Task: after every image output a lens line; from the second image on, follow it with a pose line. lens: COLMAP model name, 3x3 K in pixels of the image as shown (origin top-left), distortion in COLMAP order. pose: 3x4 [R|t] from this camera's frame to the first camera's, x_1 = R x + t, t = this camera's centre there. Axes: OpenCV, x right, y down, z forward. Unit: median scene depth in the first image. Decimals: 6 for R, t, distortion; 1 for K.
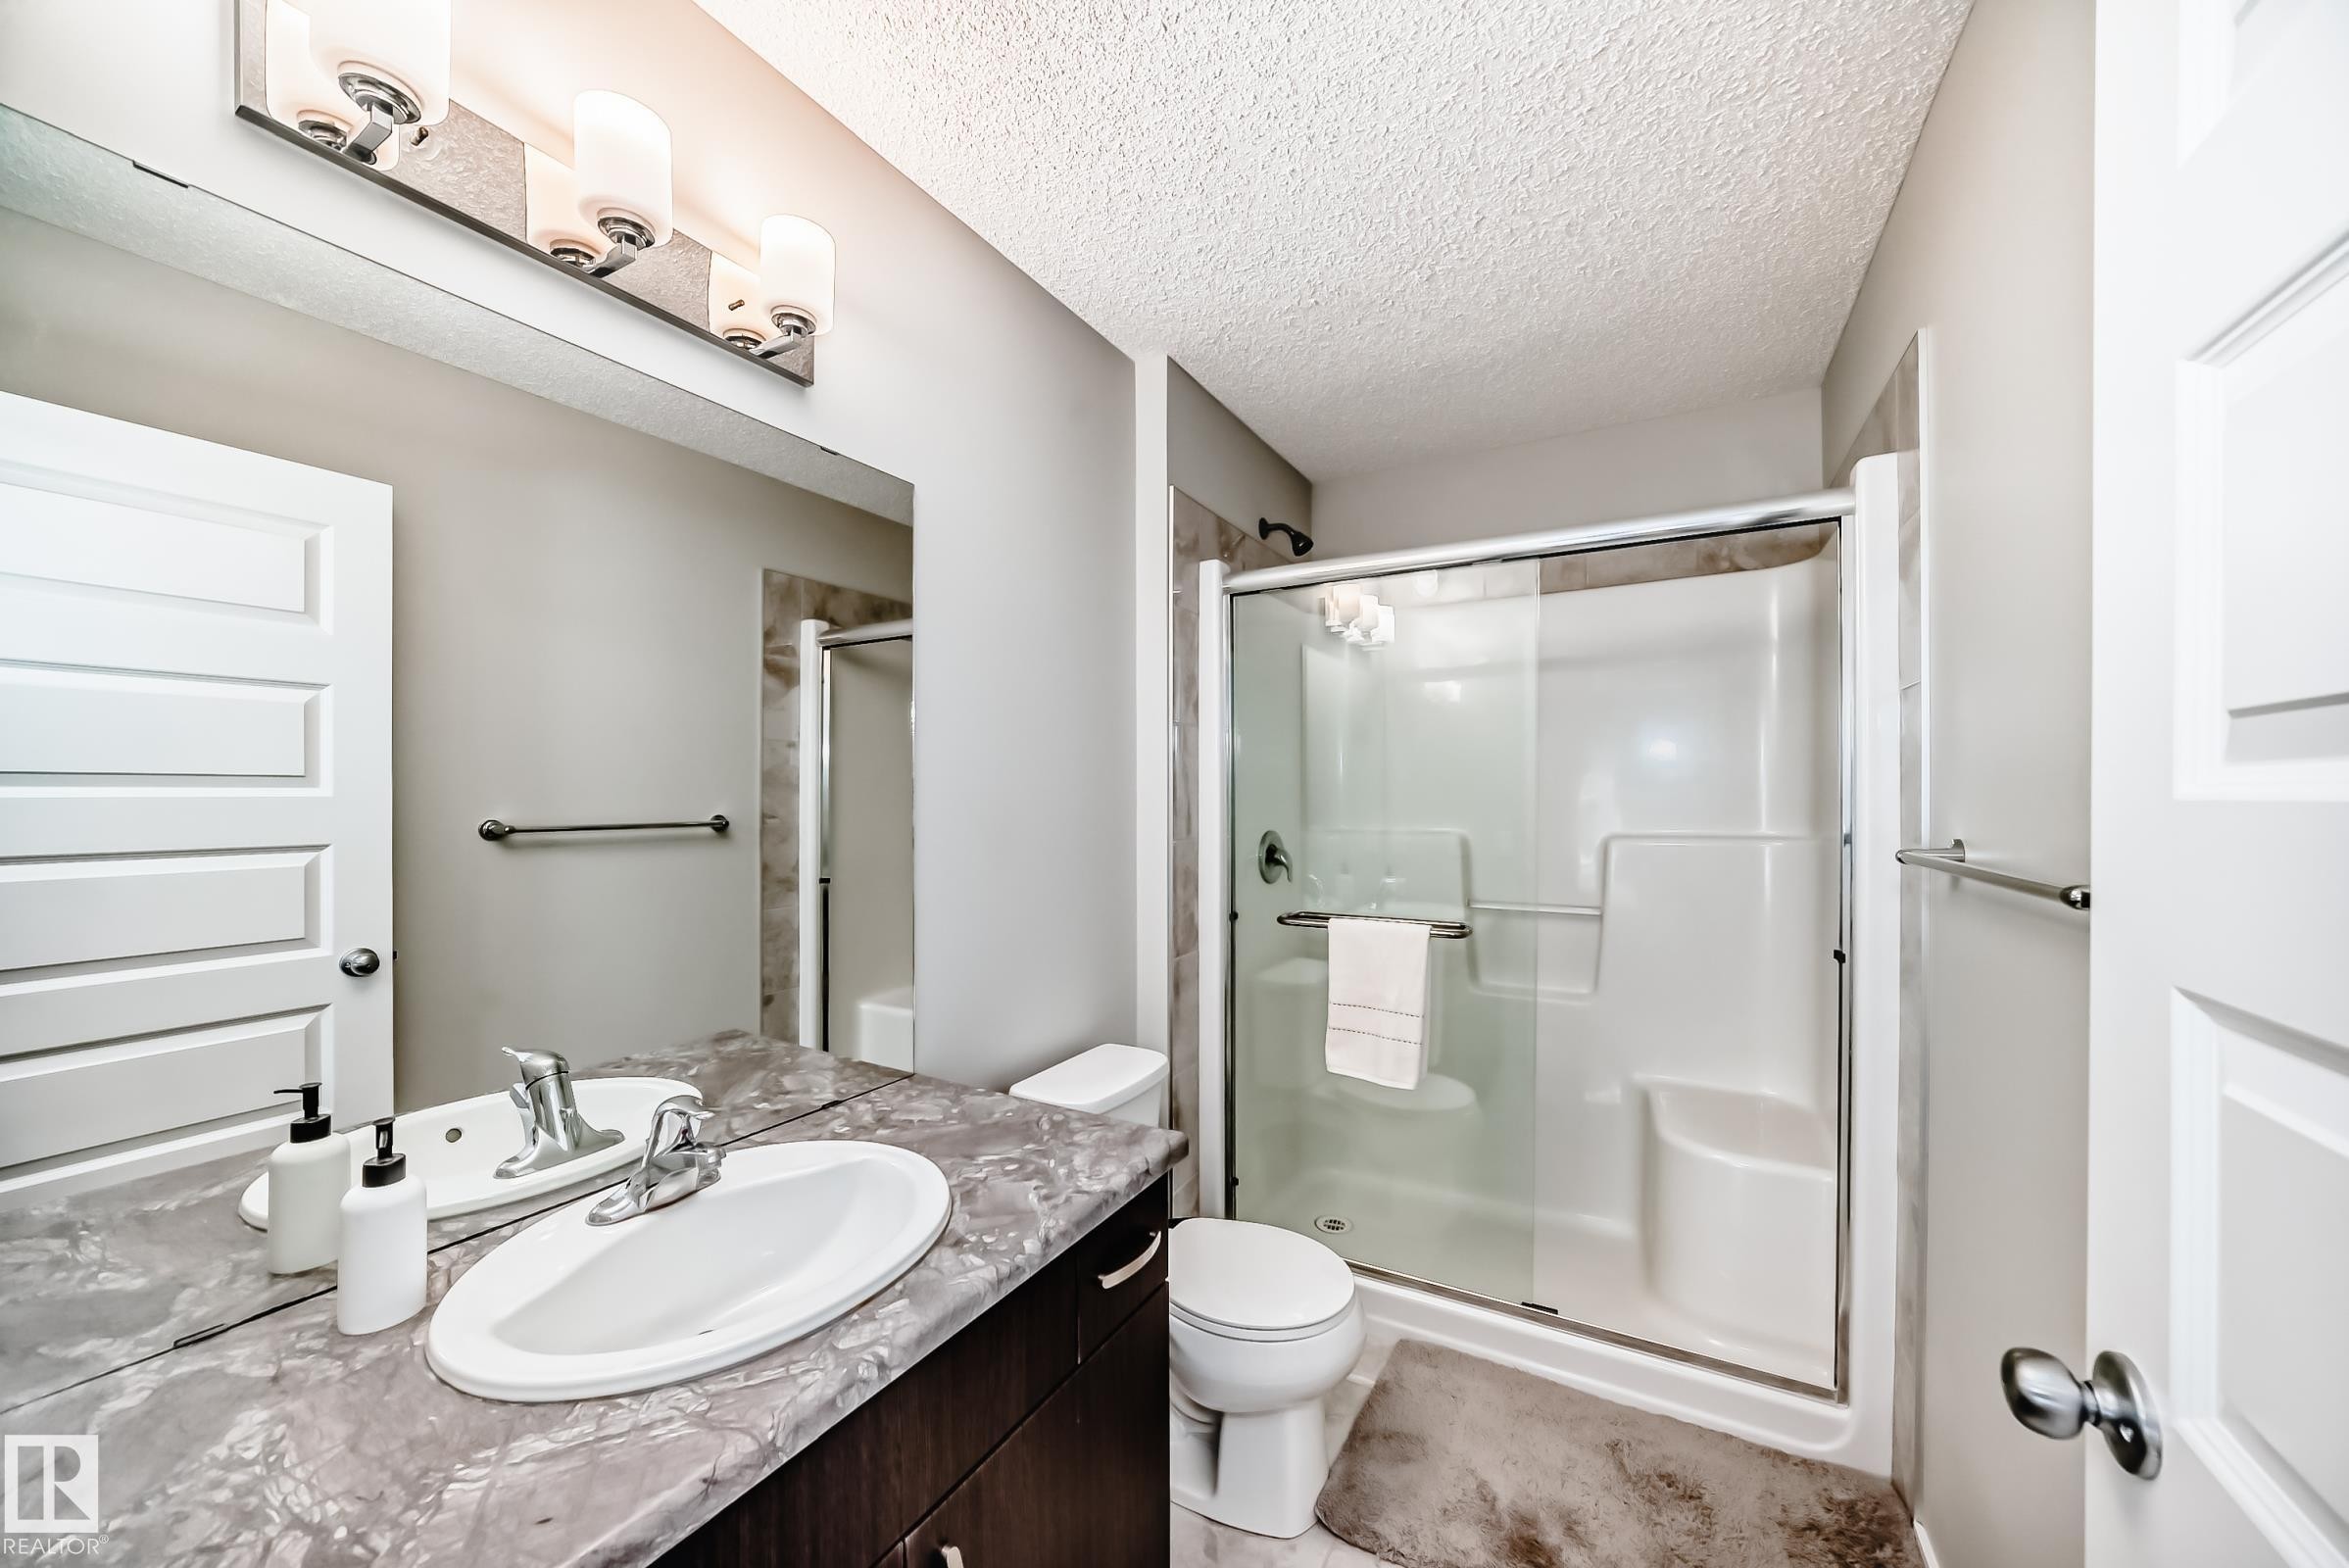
lens RADIAL K [[848.6, 0, 1184.0], [0, 848.6, 795.7], [0, 0, 1]] dist [-0.028820, 0.009399]
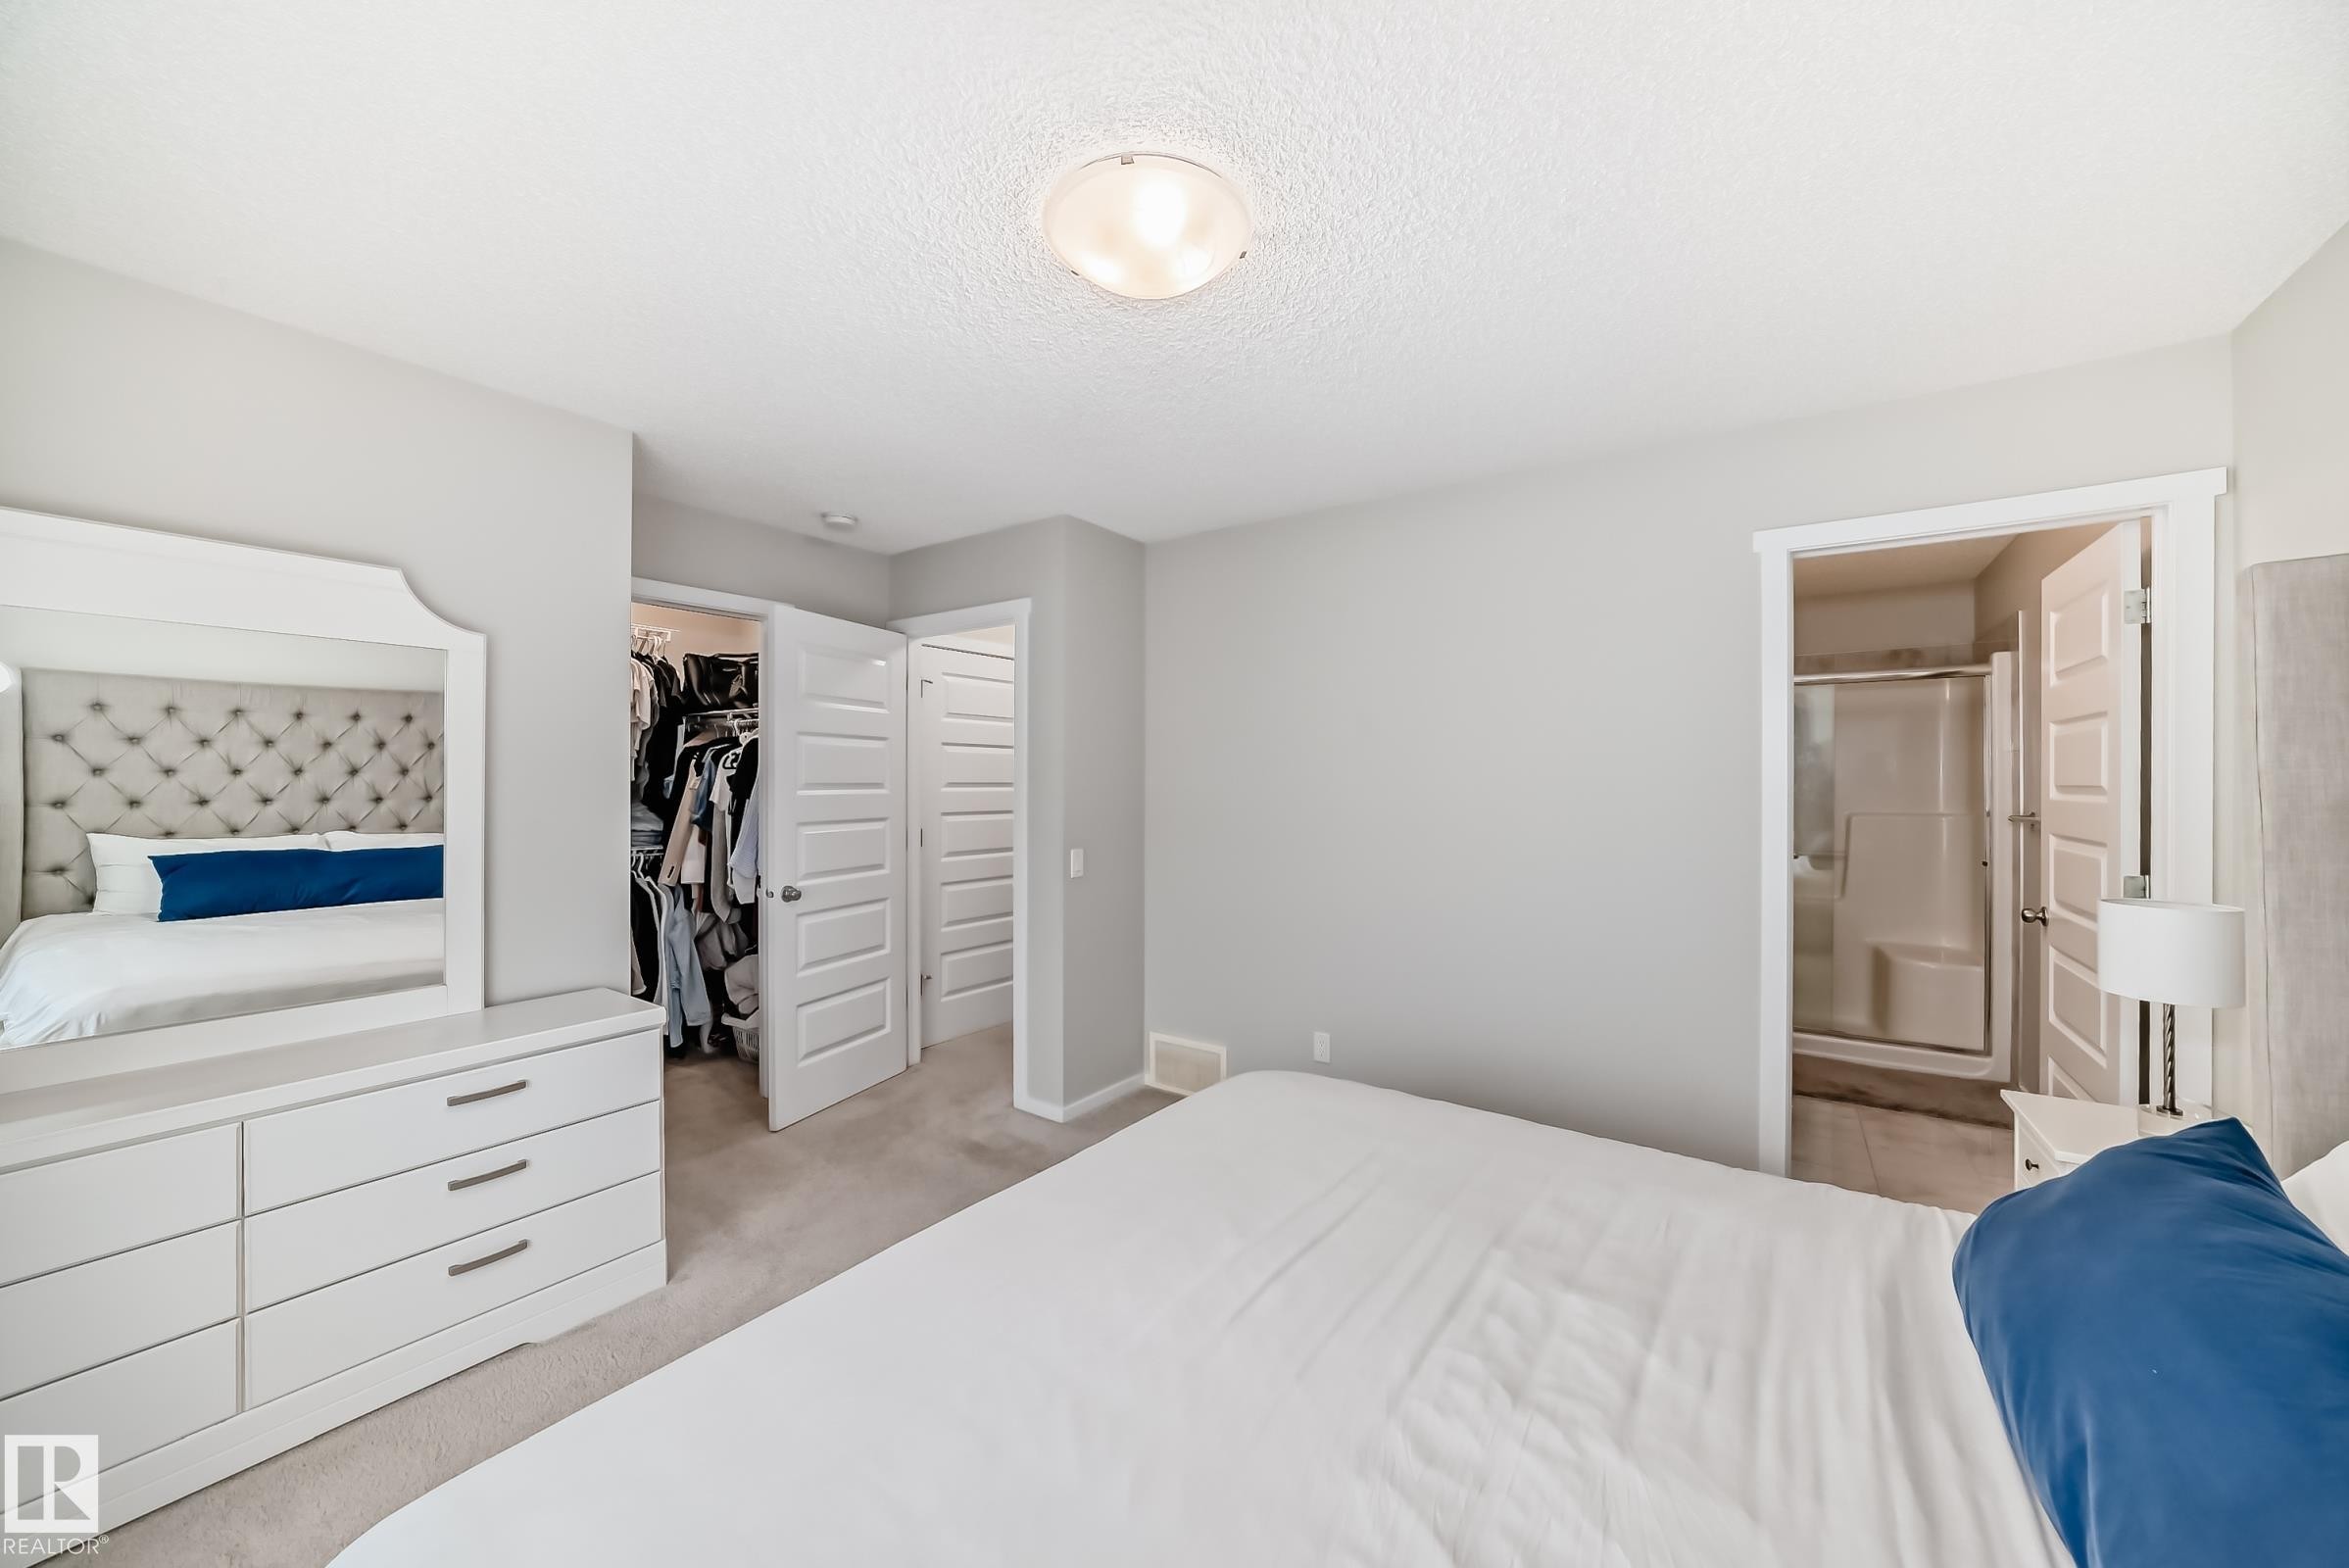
lens RADIAL K [[848.6, 0, 1184.0], [0, 848.6, 795.7], [0, 0, 1]] dist [-0.028820, 0.009399]
pose [[0.994948, -0.010280, -0.099868, -1.206205], [0.011156, 0.999904, 0.008220, -0.040680], [0.099774, -0.009292, 0.994967, -1.533475]]
